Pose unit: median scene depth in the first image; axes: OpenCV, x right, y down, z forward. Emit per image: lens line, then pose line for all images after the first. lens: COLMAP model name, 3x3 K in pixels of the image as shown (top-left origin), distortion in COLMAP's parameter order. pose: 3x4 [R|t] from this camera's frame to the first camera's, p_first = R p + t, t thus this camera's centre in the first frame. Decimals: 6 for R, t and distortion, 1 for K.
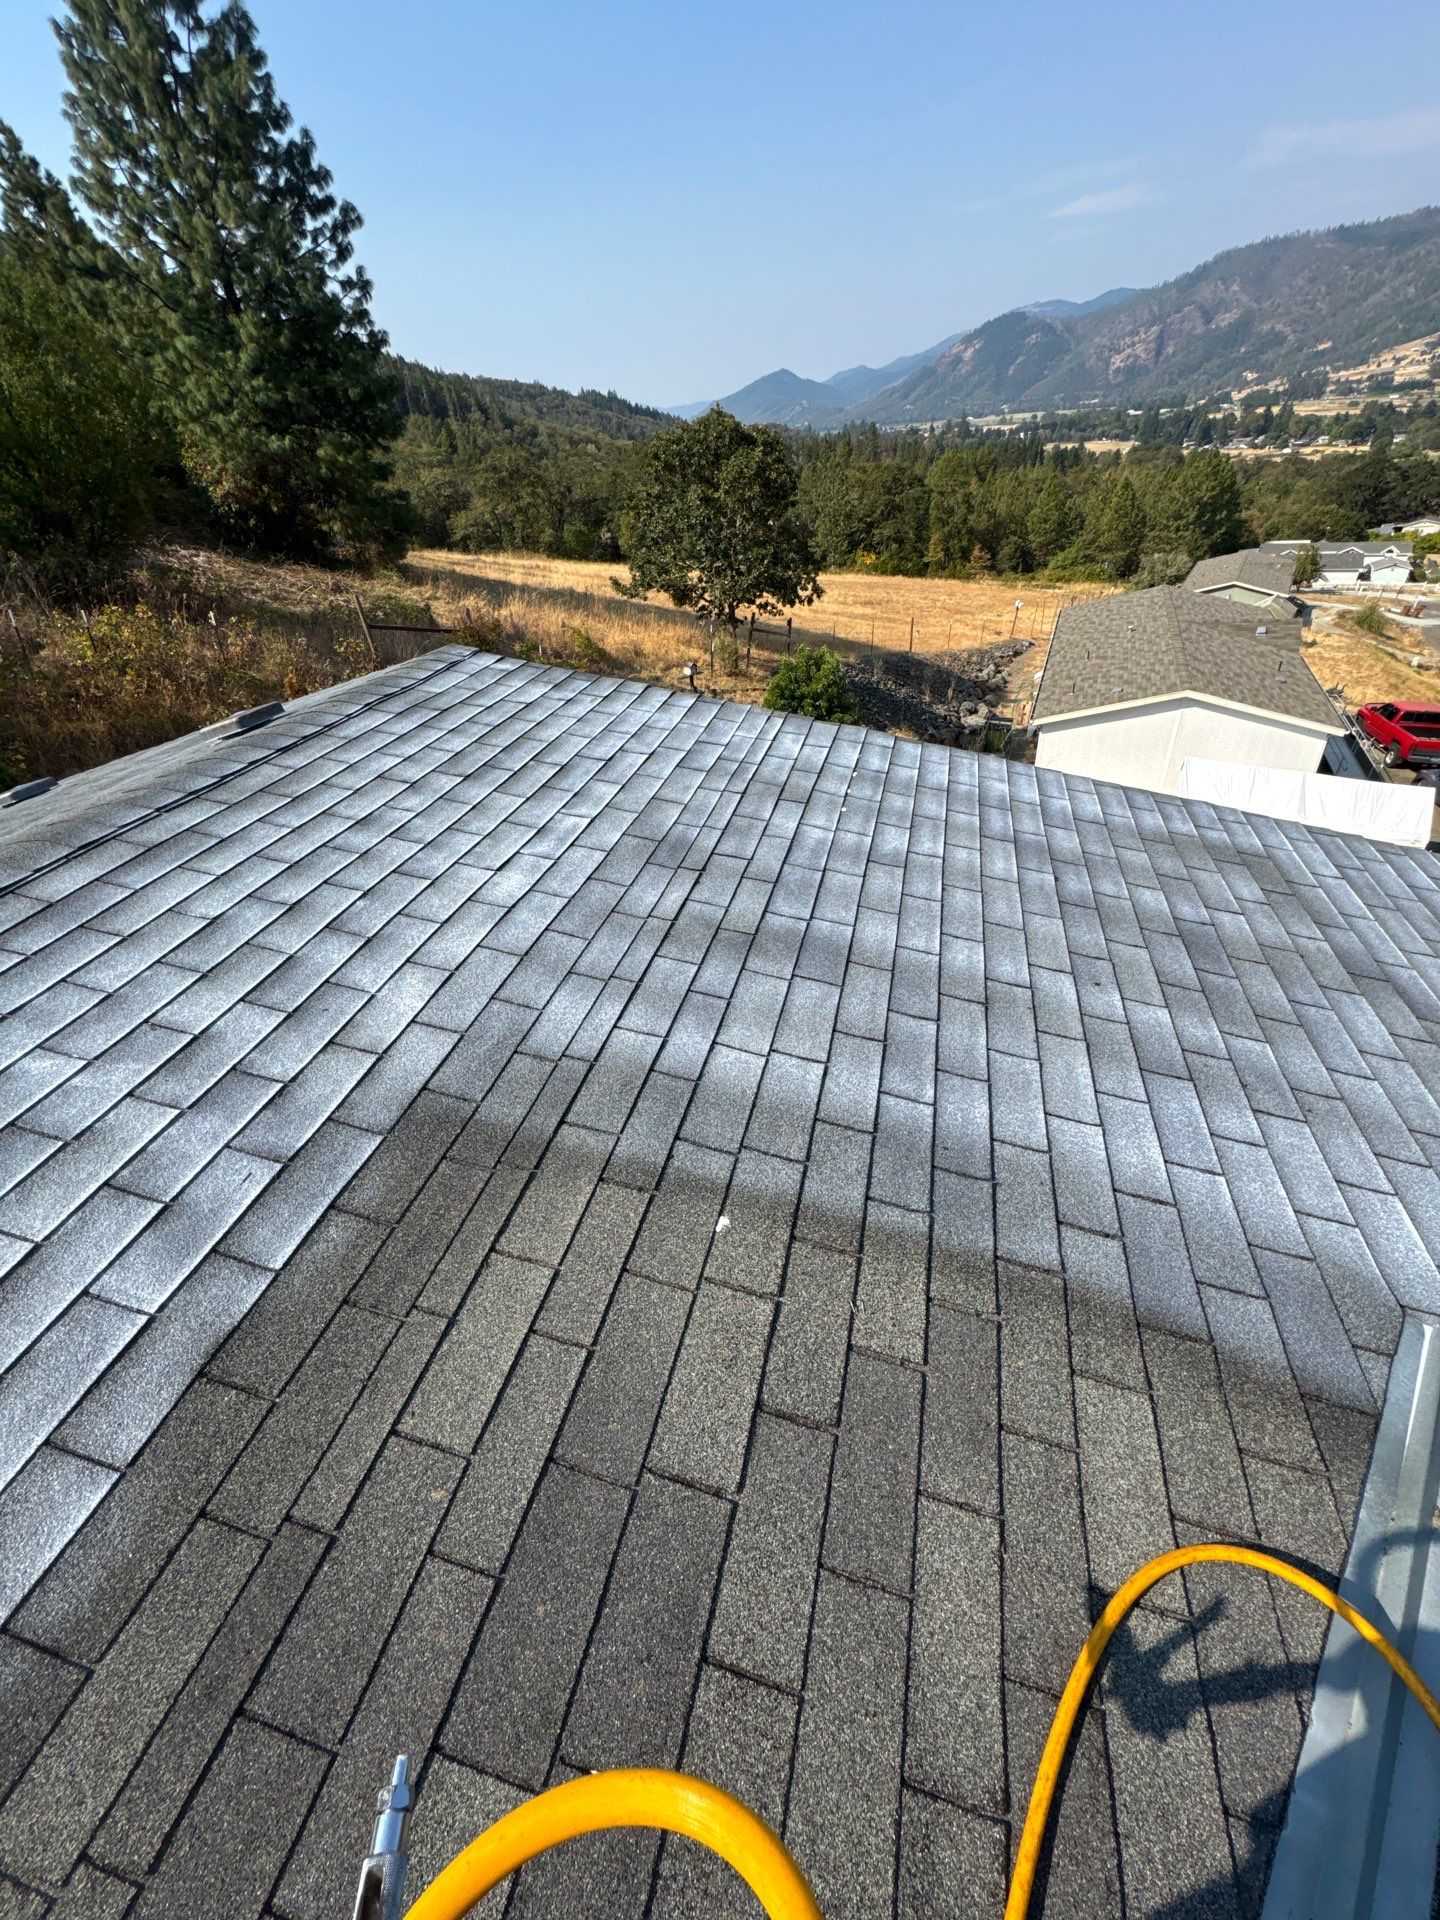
lens RADIAL K [[765.6, 0, 720.0], [0, 765.6, 960.0], [0, 0, 1]] dist [-0.000947, 0.000103]
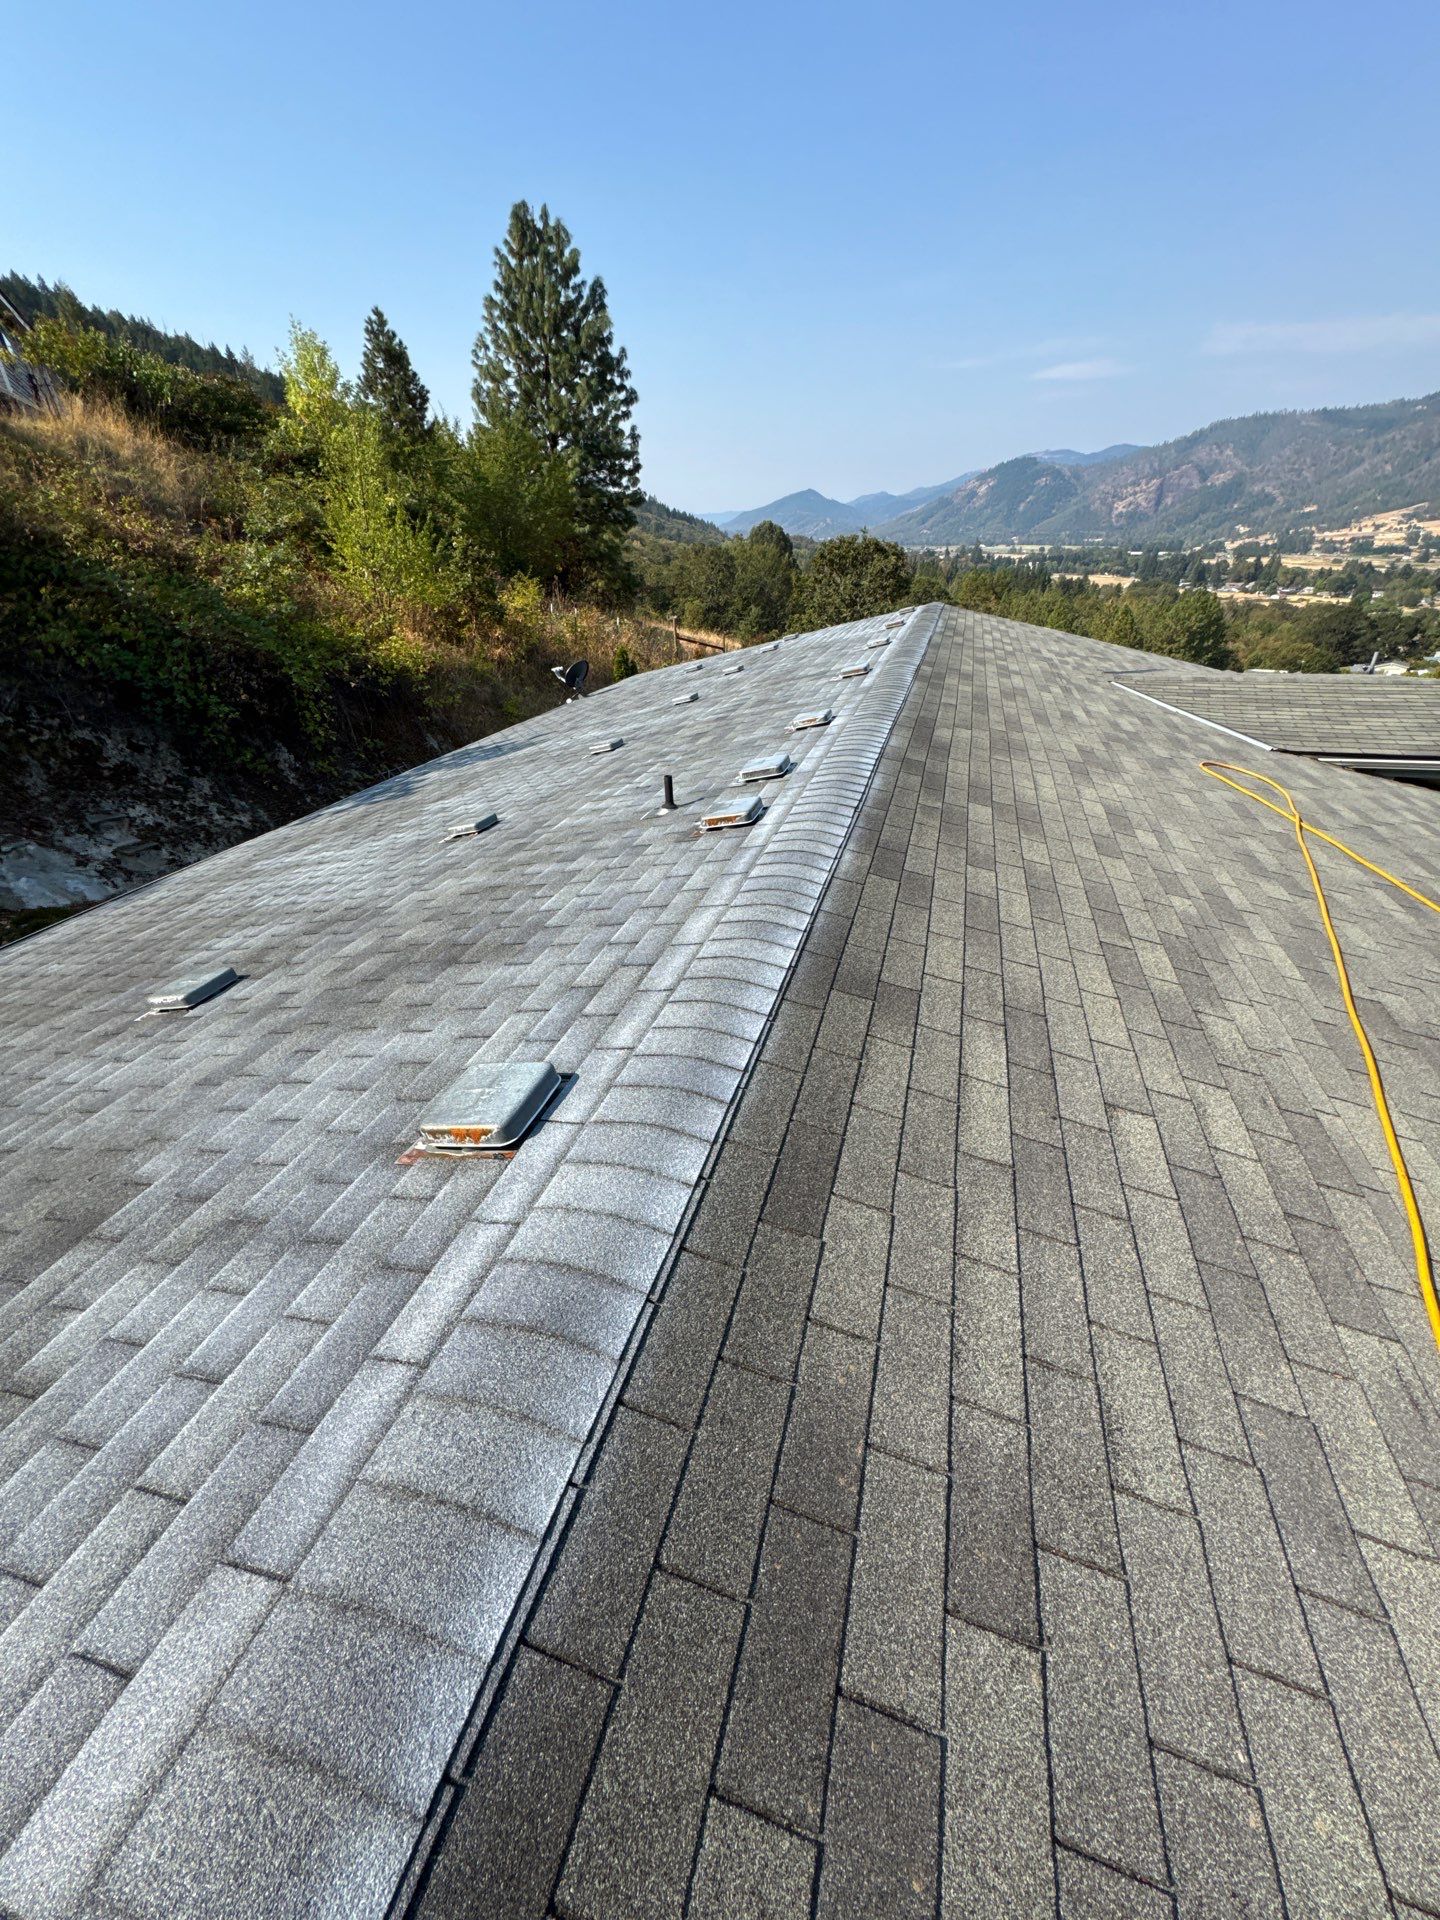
lens RADIAL K [[776.2, 0, 720.0], [0, 776.2, 960.0], [0, 0, 1]] dist [-0.001588, -0.000519]
pose [[0.997265, 0.073408, 0.008563, -0.055745], [-0.072090, 0.991733, -0.106154, 0.075050], [-0.016284, 0.105246, 0.994313, -0.105704]]
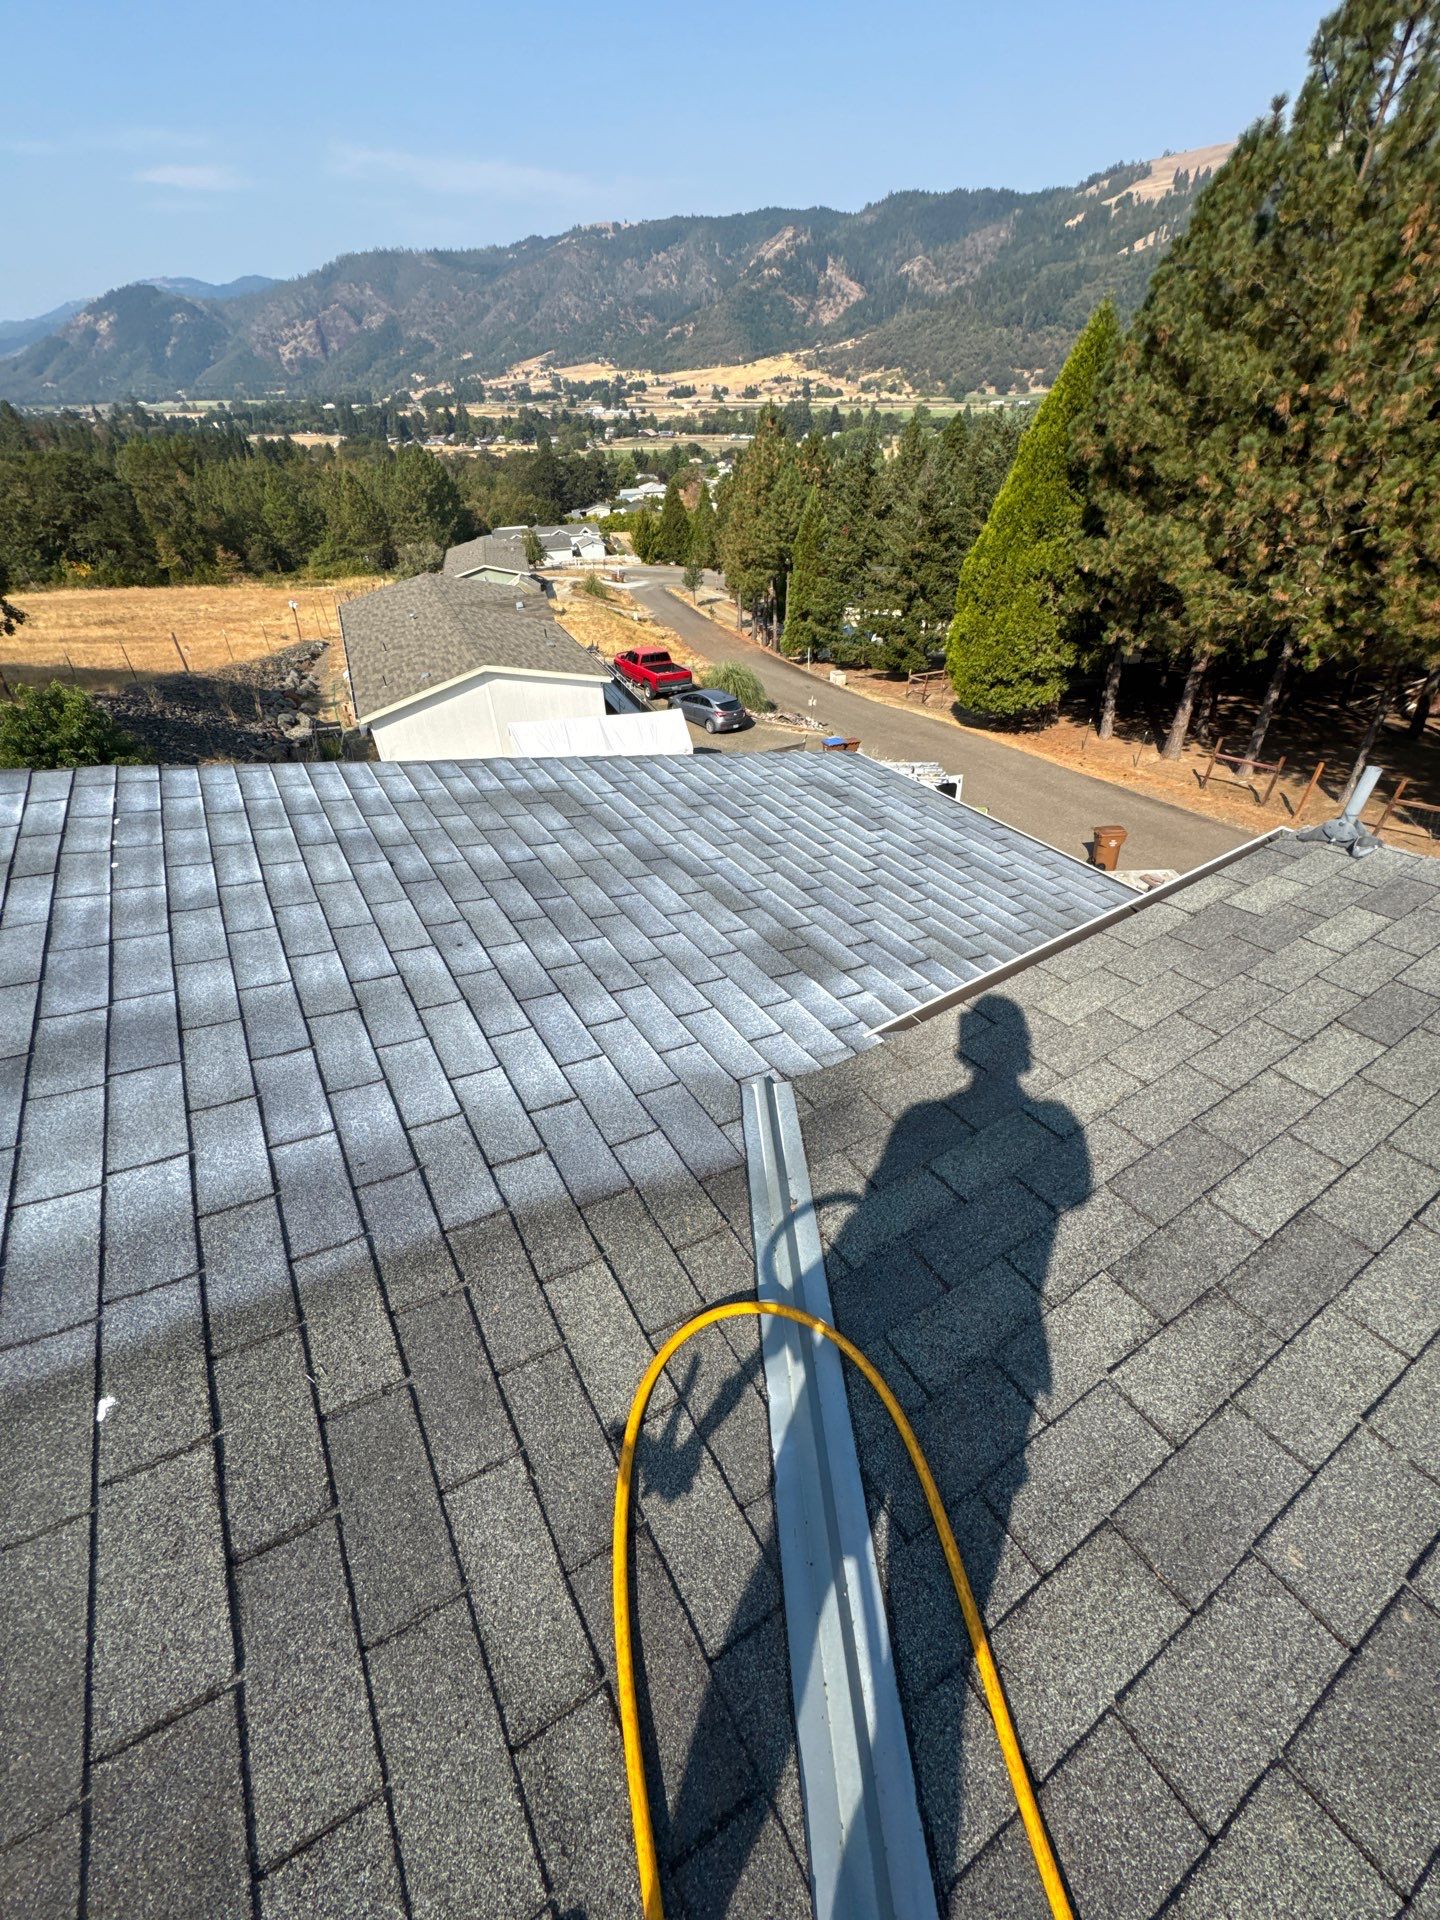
lens RADIAL K [[767.6, 0, 720.0], [0, 767.6, 960.0], [0, 0, 1]] dist [-0.001942, 0.000596]
pose [[0.689642, -0.386724, 0.612240, 0.002200], [0.383783, 0.912149, 0.143860, 0.000926], [-0.614088, 0.135755, 0.777474, -0.000944]]
